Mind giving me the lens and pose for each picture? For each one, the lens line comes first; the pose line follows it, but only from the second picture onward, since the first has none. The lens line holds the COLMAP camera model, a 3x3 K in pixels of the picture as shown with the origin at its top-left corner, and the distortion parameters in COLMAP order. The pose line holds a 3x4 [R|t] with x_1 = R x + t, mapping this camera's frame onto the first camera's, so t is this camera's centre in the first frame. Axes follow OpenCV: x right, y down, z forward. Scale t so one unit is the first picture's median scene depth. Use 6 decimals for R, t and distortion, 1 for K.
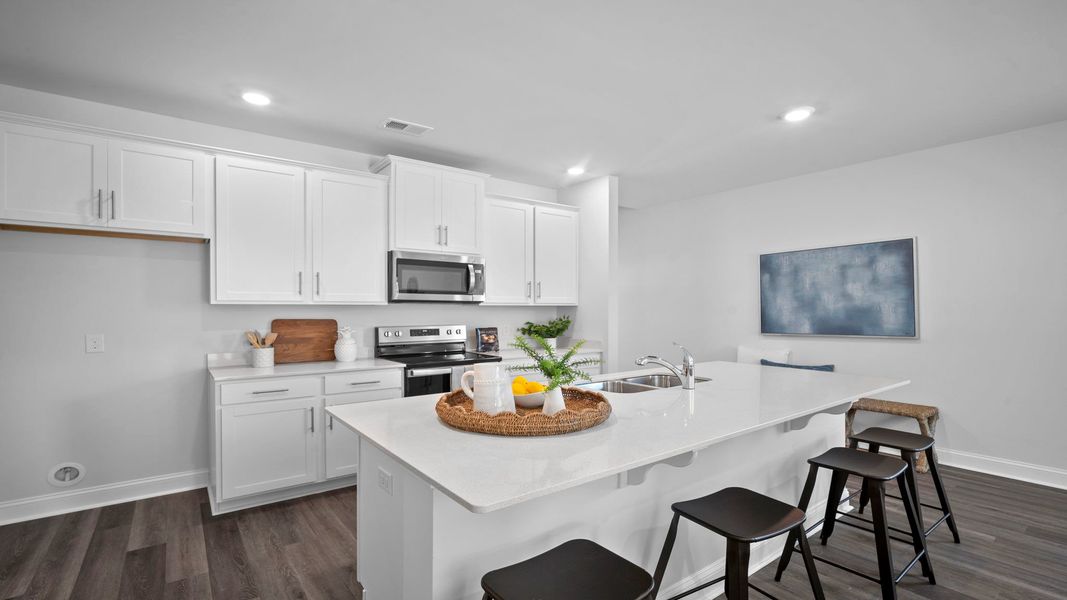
lens RADIAL K [[474.4, 0, 529.1], [0, 474.4, 315.3], [0, 0, 1]] dist [-0.016315, 0.004703]
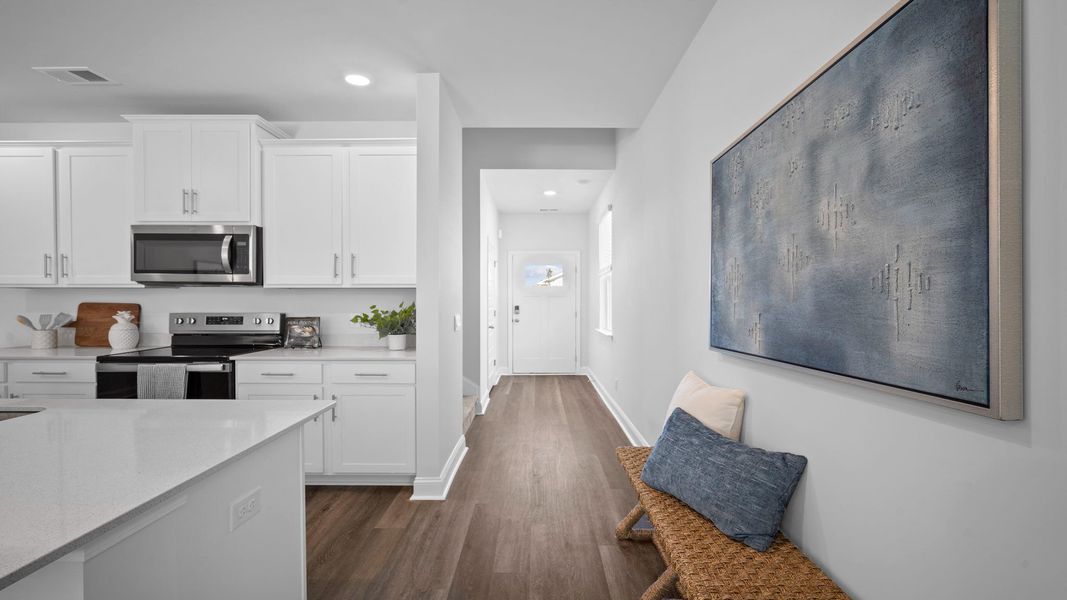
lens RADIAL K [[474.4, 0, 537.7], [0, 474.4, 309.1], [0, 0, 1]] dist [-0.016315, 0.004703]
pose [[0.801482, 0.014375, -0.597847, 0.762014], [-0.009618, 0.999892, 0.011148, 0.001056], [0.597942, -0.003185, 0.801533, 0.695838]]
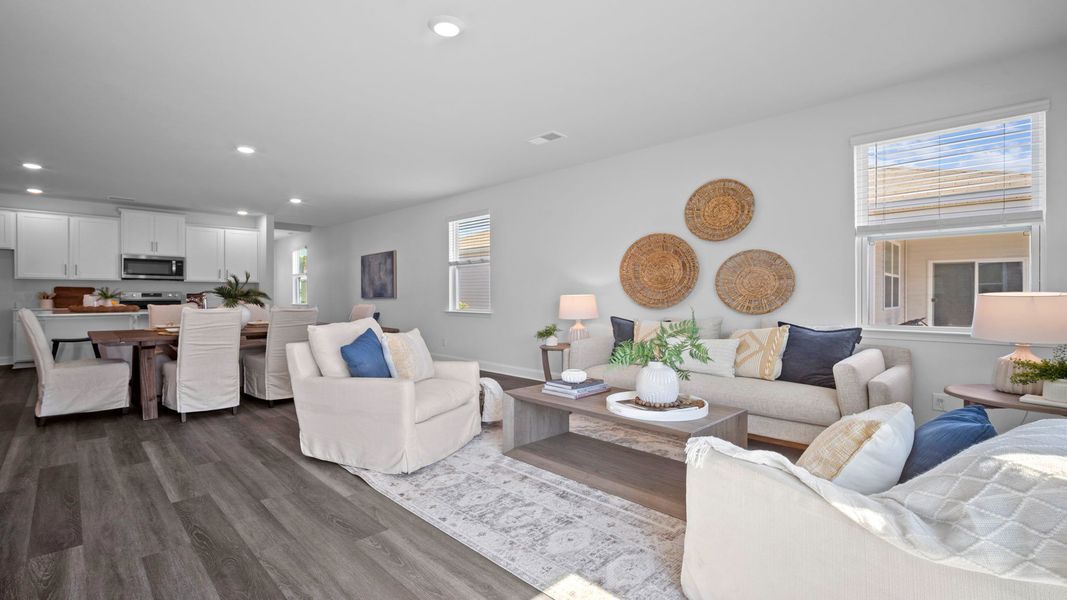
lens RADIAL K [[474.4, 0, 535.8], [0, 474.4, 296.7], [0, 0, 1]] dist [-0.016315, 0.004703]
pose [[0.990169, 0.002884, 0.139844, 1.126688], [-0.001870, 0.999971, -0.007385, 0.057111], [-0.139861, 0.007051, 0.990146, -1.190305]]
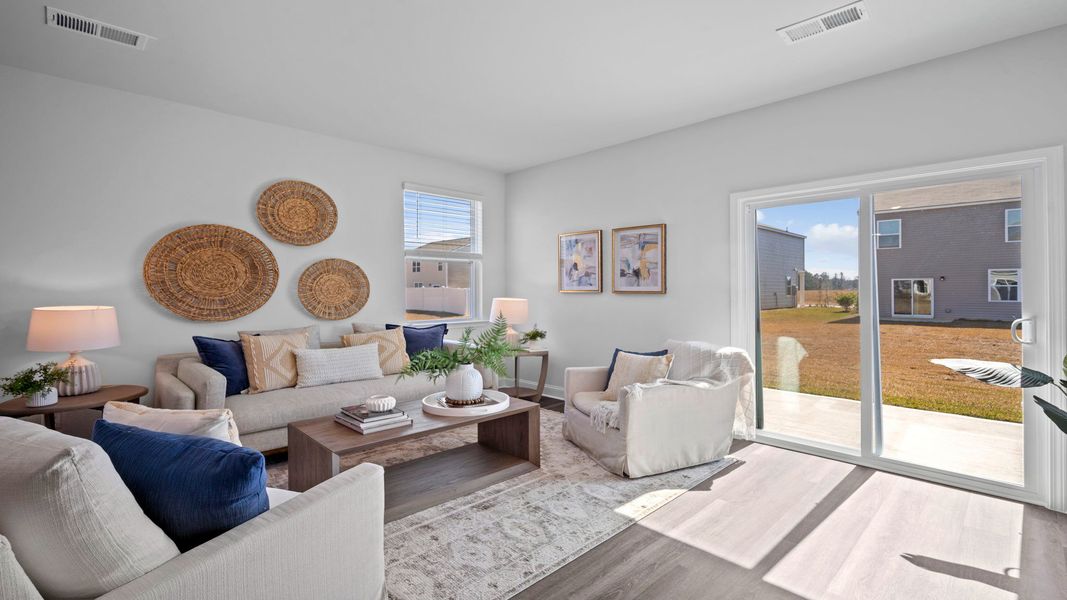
lens RADIAL K [[474.4, 0, 536.5], [0, 474.4, 286.0], [0, 0, 1]] dist [-0.016315, 0.004703]
pose [[-0.124975, 0.009816, 0.992111, 0.616177], [0.010625, 0.999907, -0.008555, 0.024445], [-0.992103, 0.009472, -0.125067, -0.577330]]
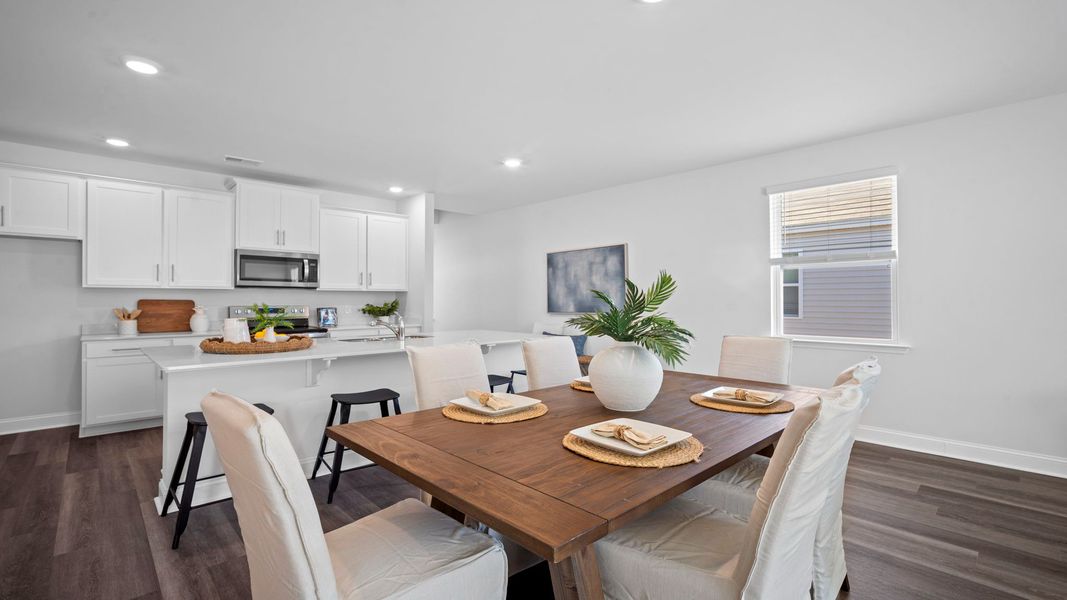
lens RADIAL K [[474.4, 0, 533.9], [0, 474.4, 297.9], [0, 0, 1]] dist [-0.016315, 0.004703]
pose [[0.993037, 0.001629, 0.117794, 0.361971], [0.000338, 0.999861, -0.016673, 0.023559], [-0.117805, 0.016597, 0.992898, -0.394174]]
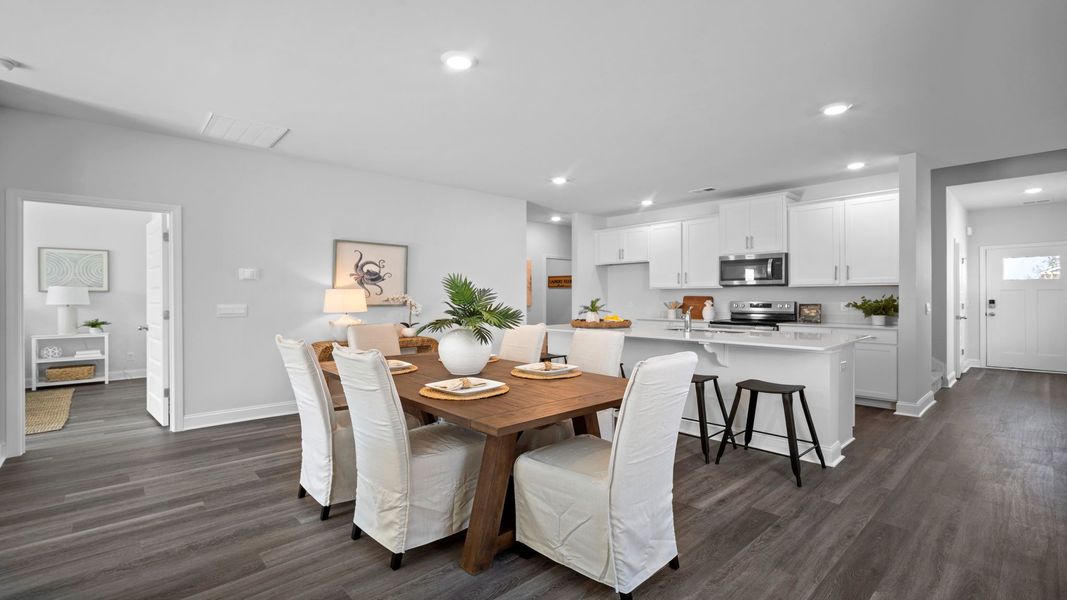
lens RADIAL K [[474.4, 0, 534.3], [0, 474.4, 295.9], [0, 0, 1]] dist [-0.016315, 0.004703]
pose [[0.098311, -0.001404, -0.995155, 1.259247], [-0.010156, 0.999946, -0.002415, 0.016839], [0.995104, 0.010344, 0.098291, 0.146771]]
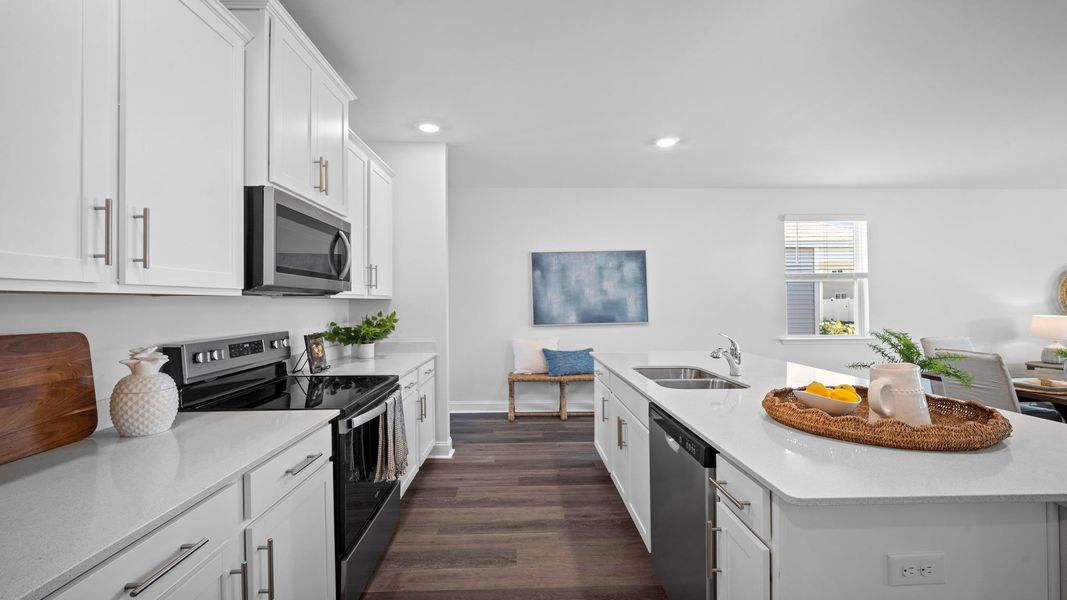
lens RADIAL K [[474.4, 0, 528.4], [0, 474.4, 301.4], [0, 0, 1]] dist [-0.016315, 0.004703]
pose [[0.585620, -0.001501, 0.810584, -0.487579], [0.017544, 0.999788, -0.010823, -0.005607], [-0.810396, 0.020559, 0.585522, 0.458763]]
